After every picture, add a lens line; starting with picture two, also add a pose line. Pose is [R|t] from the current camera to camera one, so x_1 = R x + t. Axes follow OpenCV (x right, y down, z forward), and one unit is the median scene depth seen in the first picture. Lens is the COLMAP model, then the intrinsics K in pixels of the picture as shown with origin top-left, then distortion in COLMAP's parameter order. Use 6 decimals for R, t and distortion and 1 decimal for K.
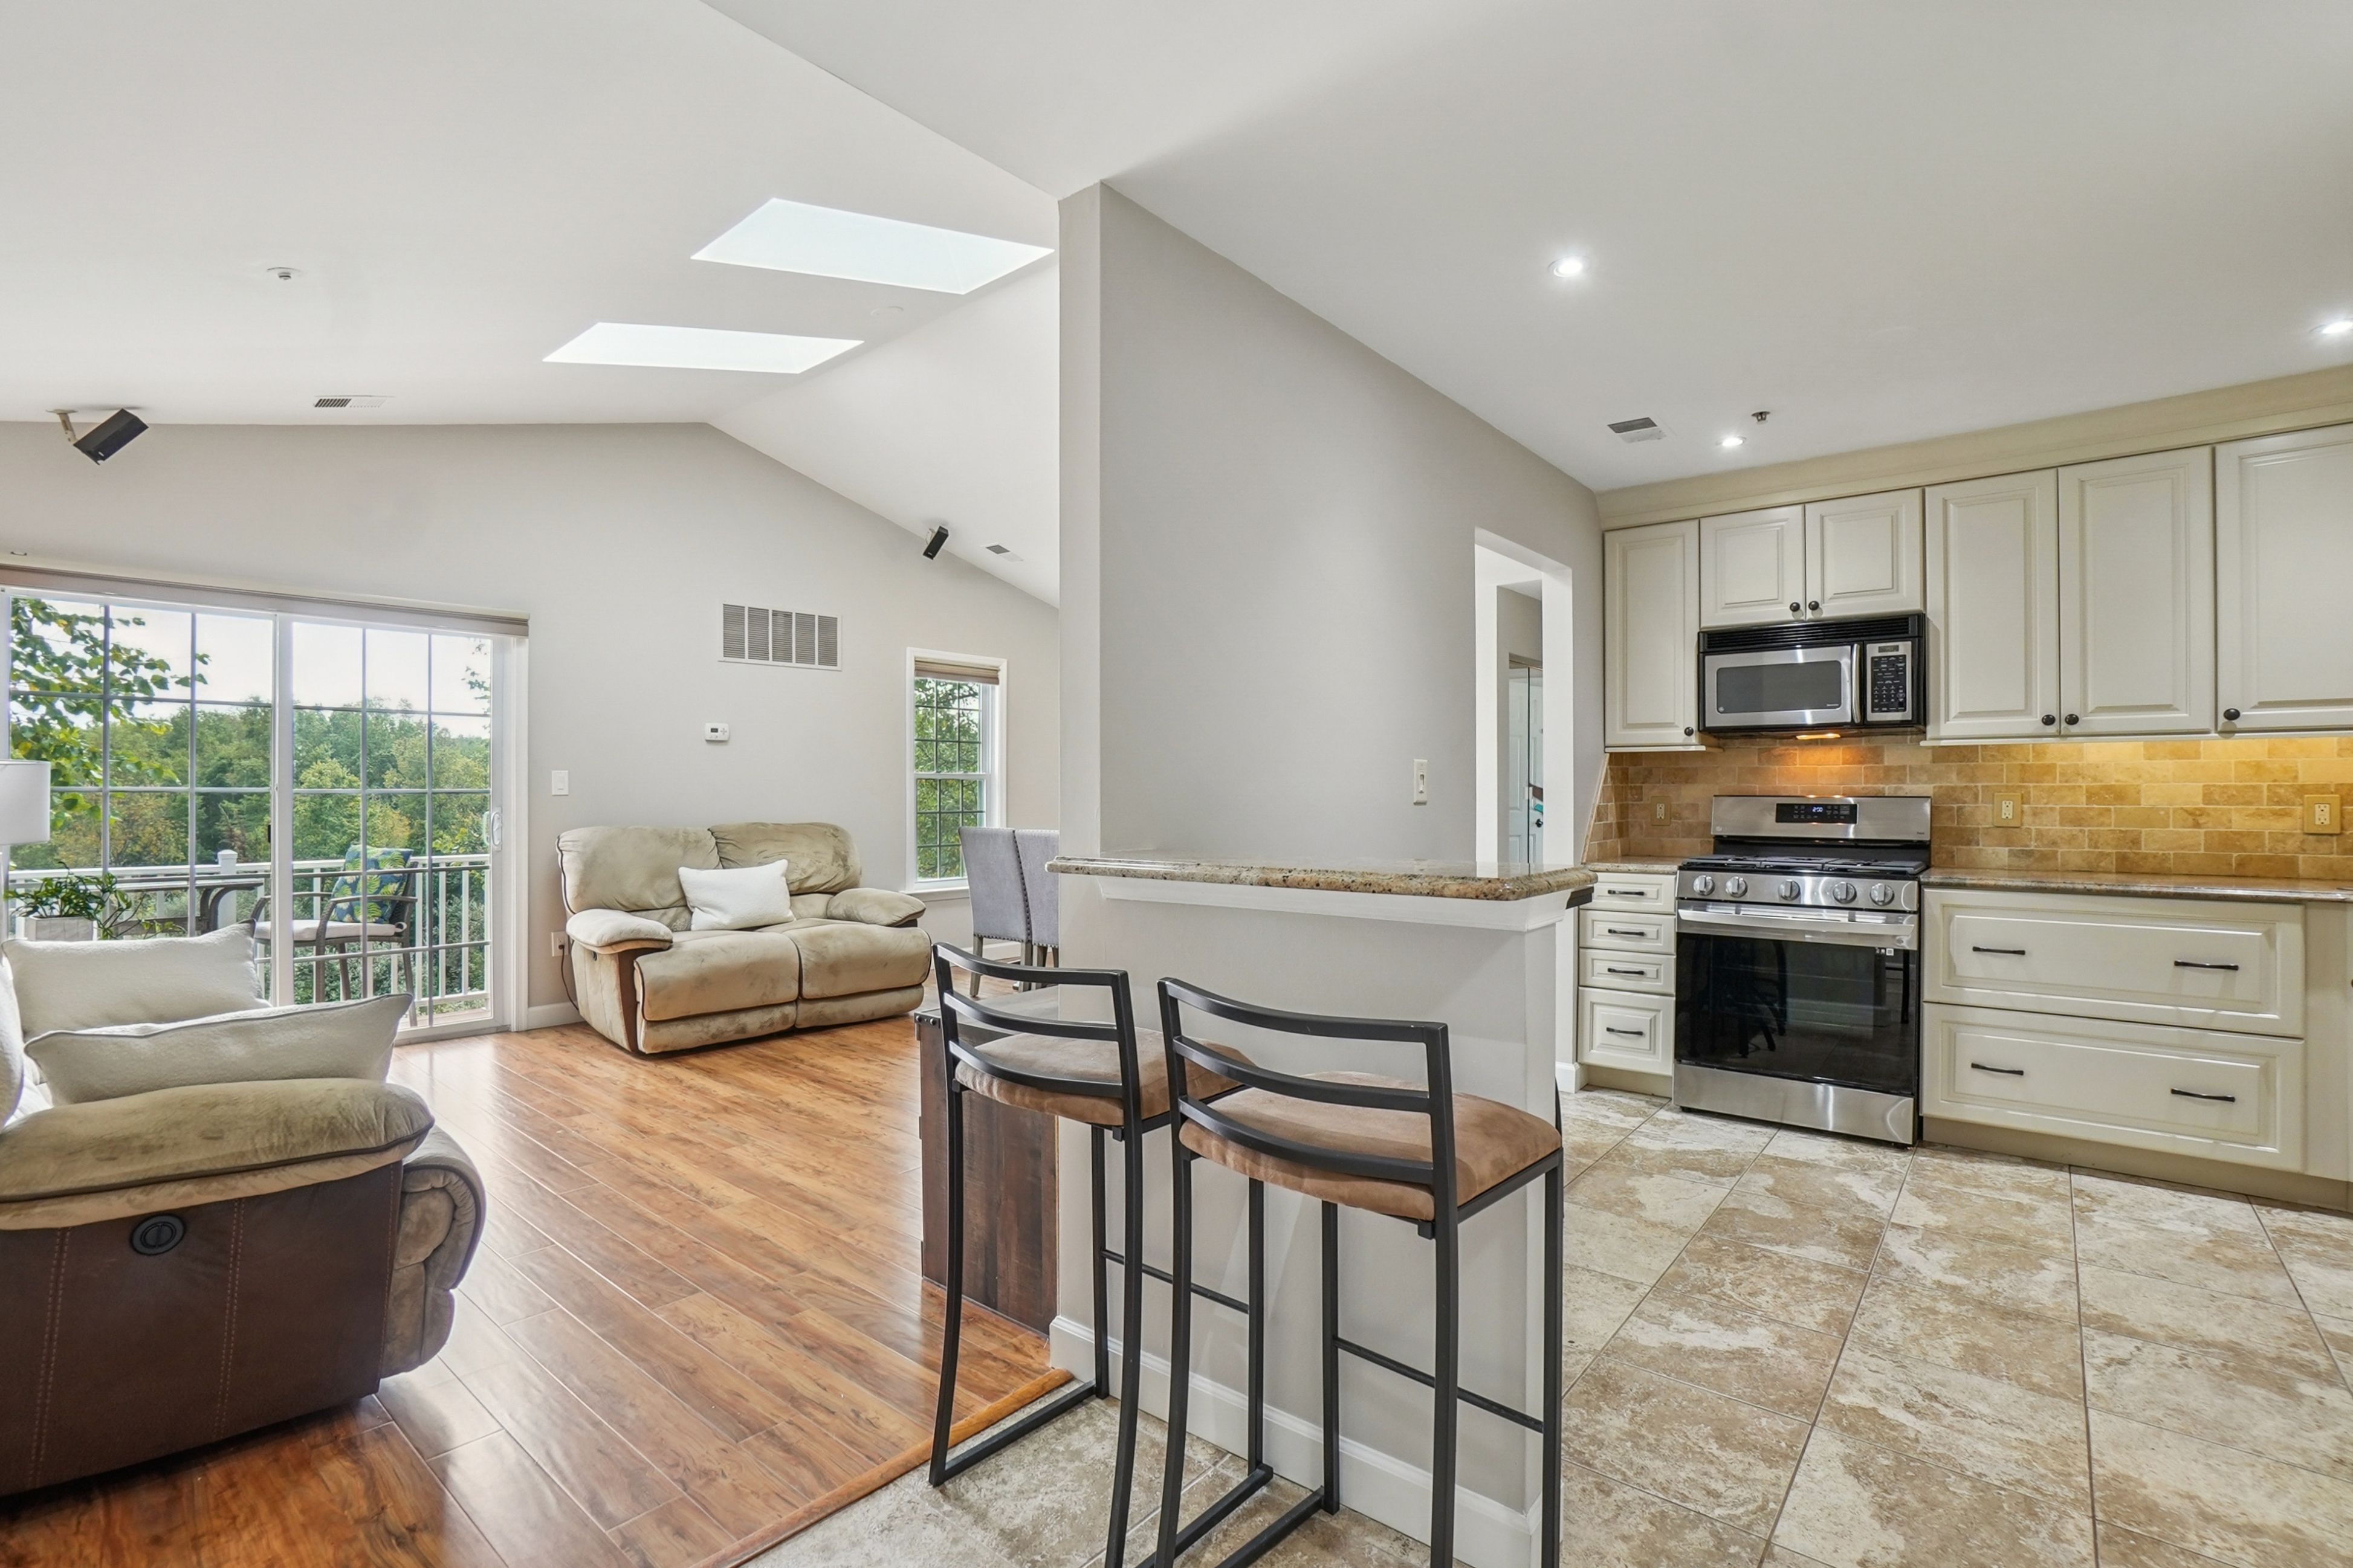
lens RADIAL K [[1073.1, 0, 1162.1], [0, 1073.1, 788.7], [0, 0, 1]] dist [-0.064158, 0.023966]
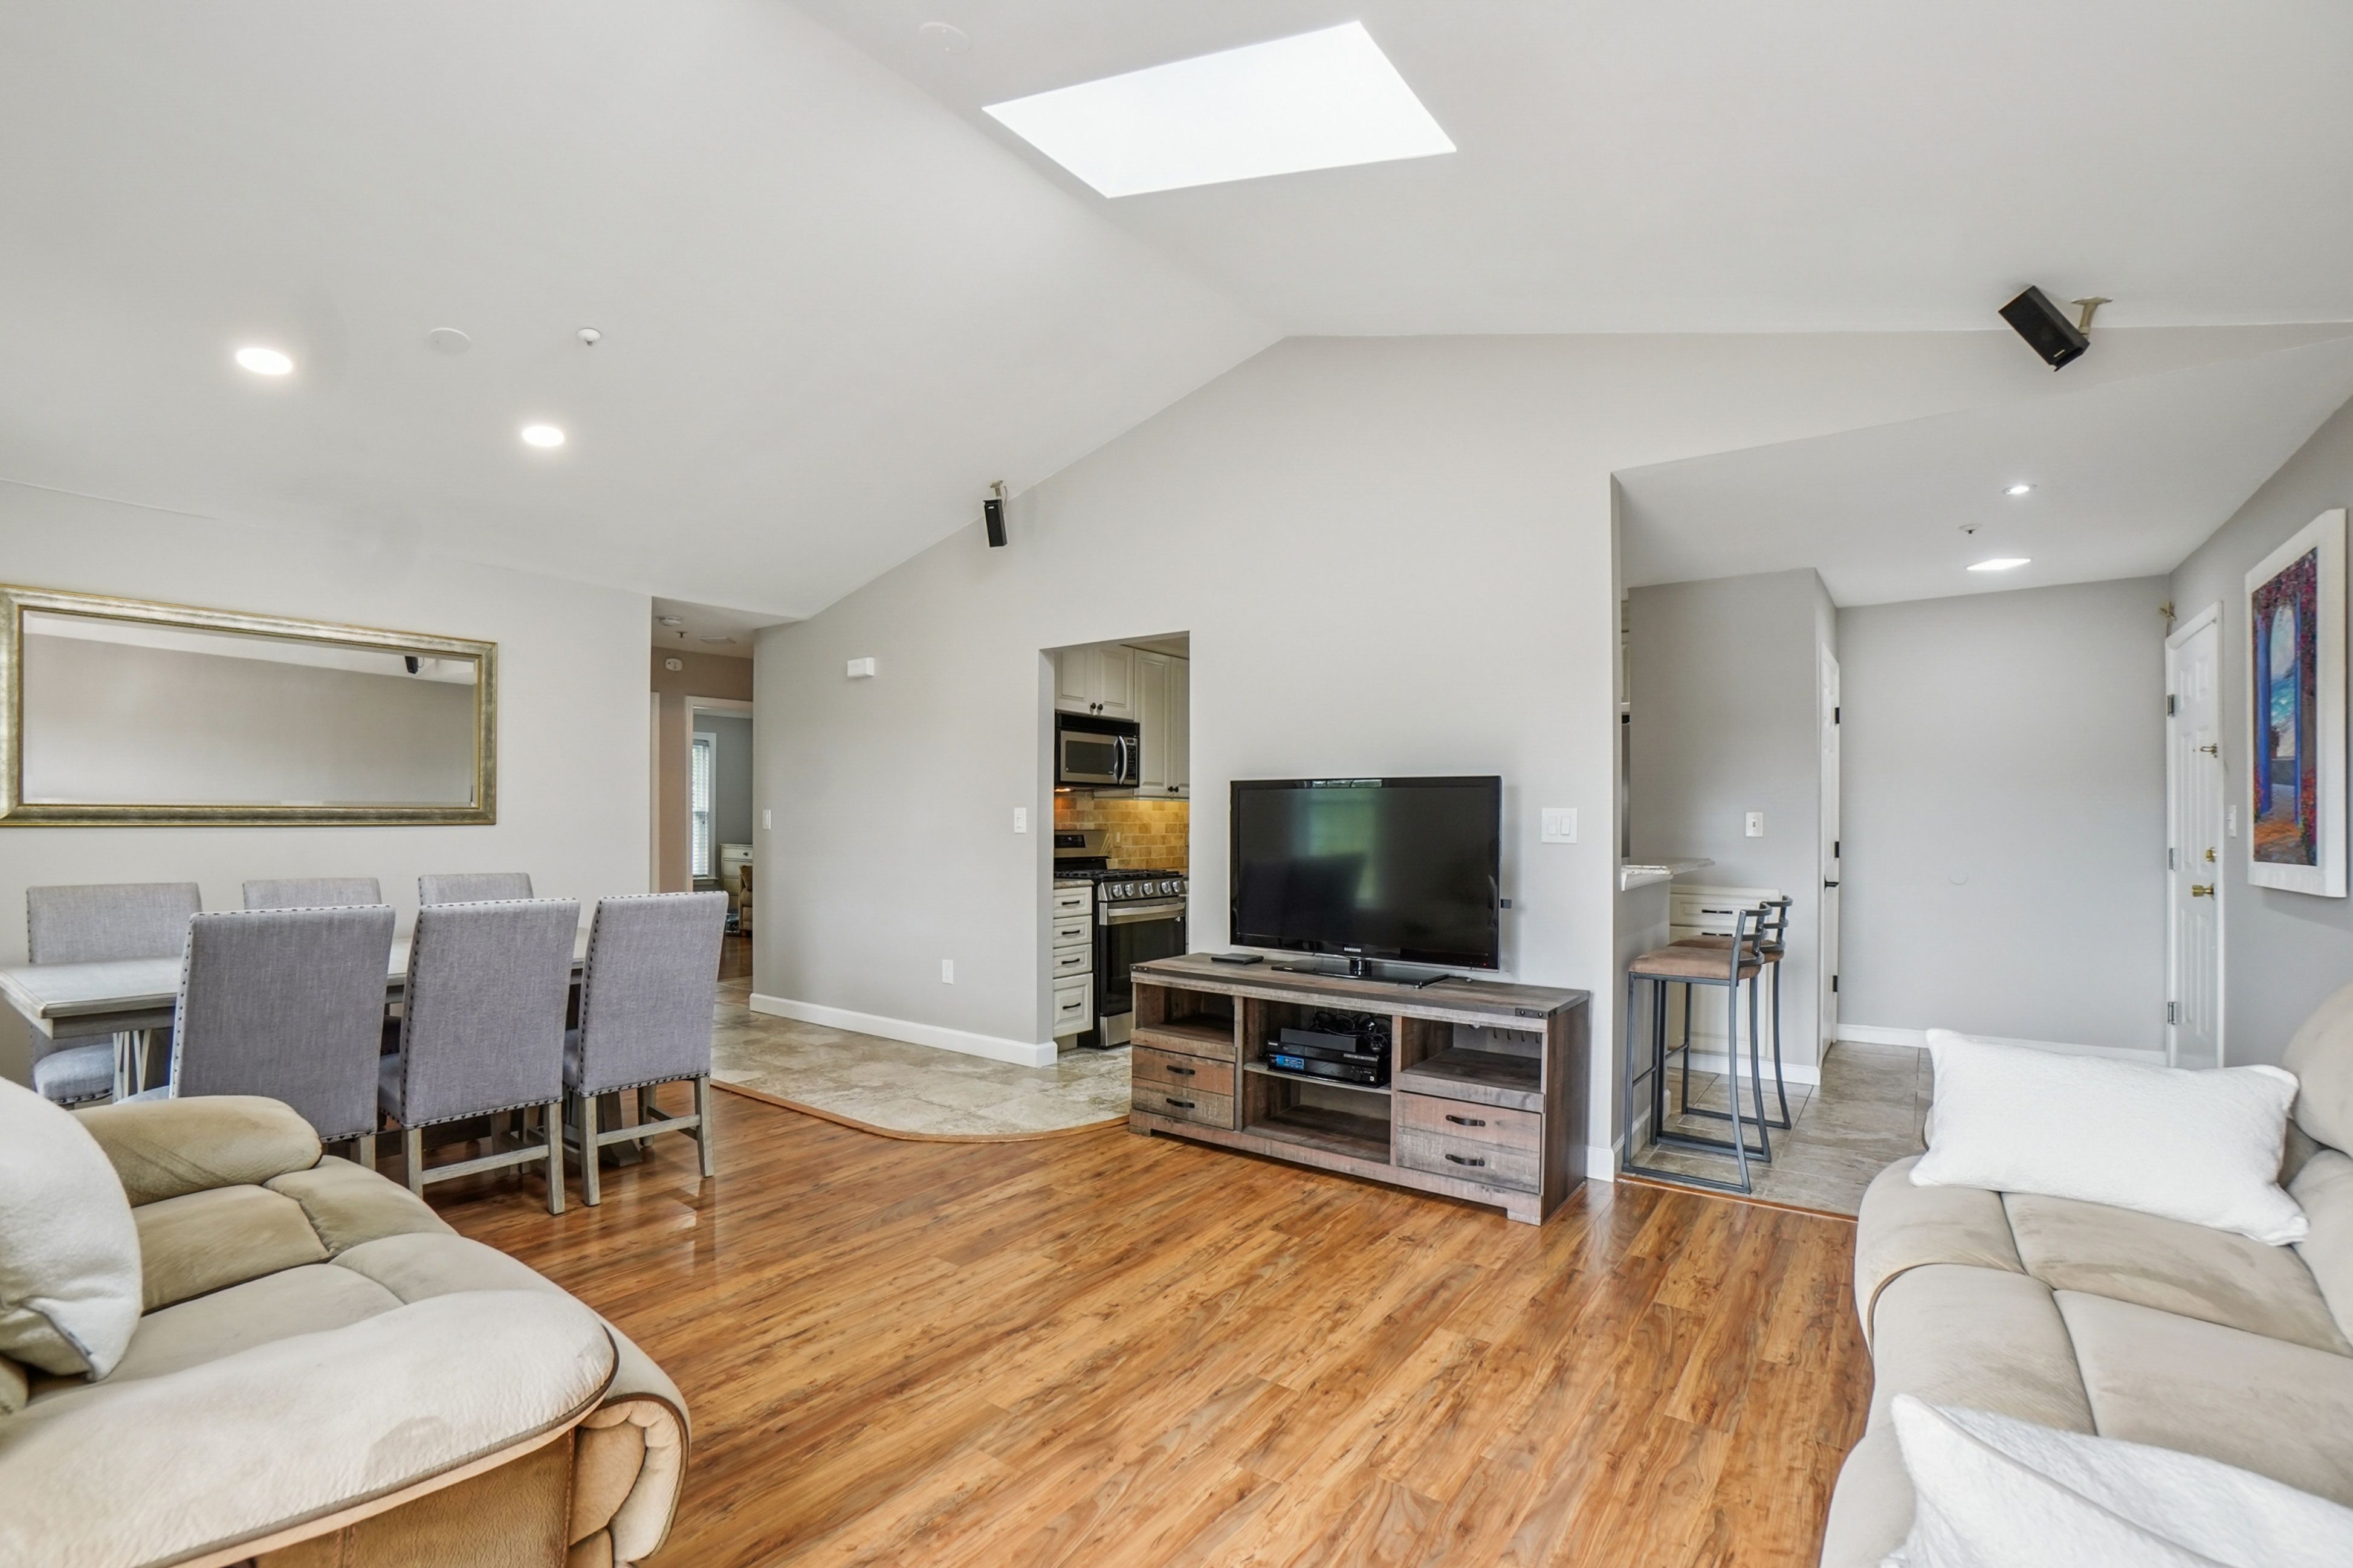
lens RADIAL K [[1052.1, 0, 1152.5], [0, 1052.1, 810.5], [0, 0, 1]] dist [-0.068762, 0.026711]
pose [[-0.054628, 0.011570, 0.998440, -0.812305], [-0.005554, 0.999914, -0.011891, -0.003083], [-0.998491, -0.006195, -0.054559, 0.874820]]
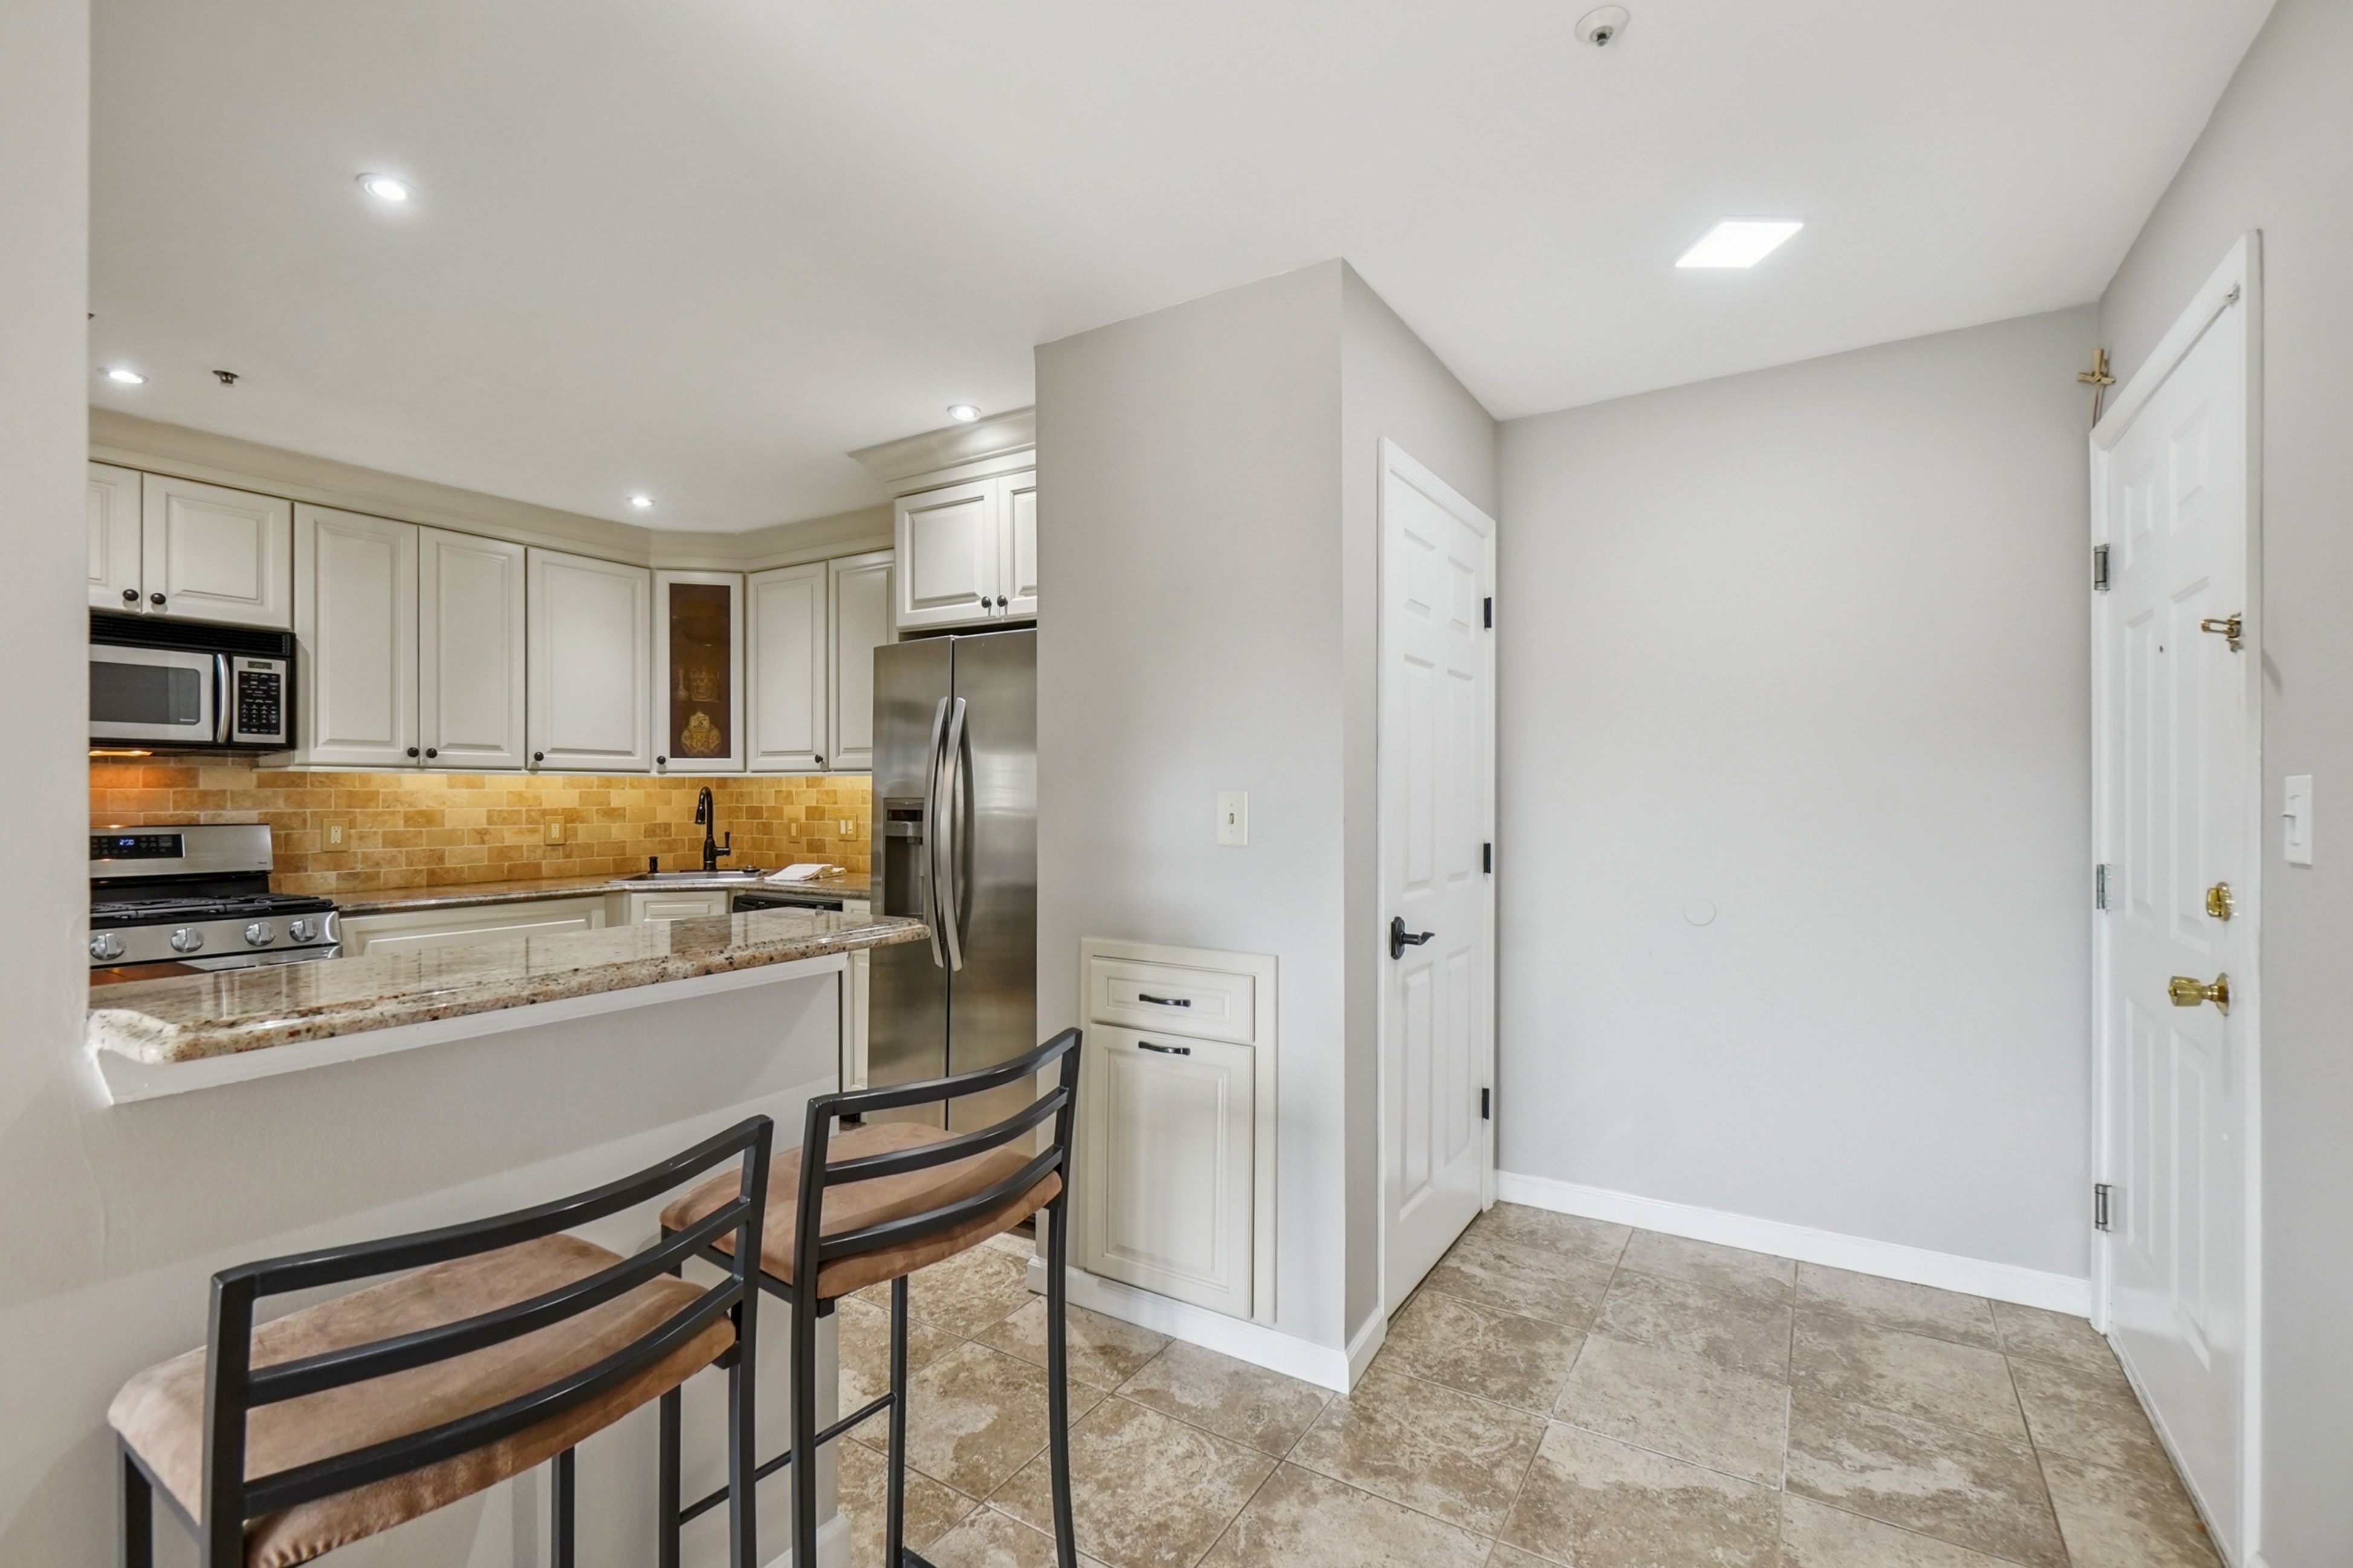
lens RADIAL K [[1037.4, 0, 1147.1], [0, 1037.4, 789.6], [0, 0, 1]] dist [0.007984, -0.000372]
pose [[-0.131629, 0.006581, 0.991277, -0.265000], [-0.001841, 0.999975, -0.006883, -0.015804], [-0.991297, -0.002731, -0.131614, 0.286342]]
